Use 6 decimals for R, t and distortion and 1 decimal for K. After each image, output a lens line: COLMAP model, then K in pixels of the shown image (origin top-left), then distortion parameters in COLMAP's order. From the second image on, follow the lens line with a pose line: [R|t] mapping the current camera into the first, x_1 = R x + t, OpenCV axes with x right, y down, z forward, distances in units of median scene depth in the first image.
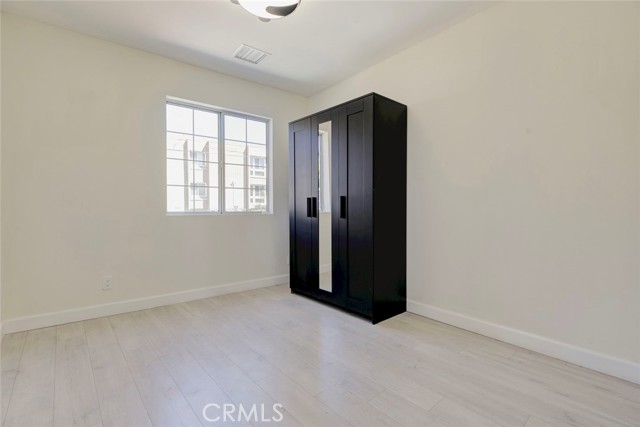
lens RADIAL K [[299.2, 0, 320.2], [0, 299.2, 220.0], [0, 0, 1]] dist [0.003218, -0.000543]
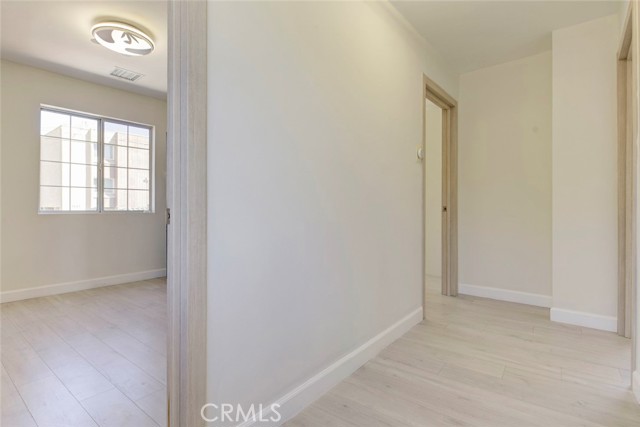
lens RADIAL K [[307.0, 0, 320.0], [0, 307.0, 213.5], [0, 0, 1]] dist [-0.018468, -0.000306]
pose [[0.974738, -0.000568, 0.223353, 0.216067], [0.004891, 0.999811, -0.018804, 0.007753], [-0.223300, 0.019421, 0.974556, -0.265269]]
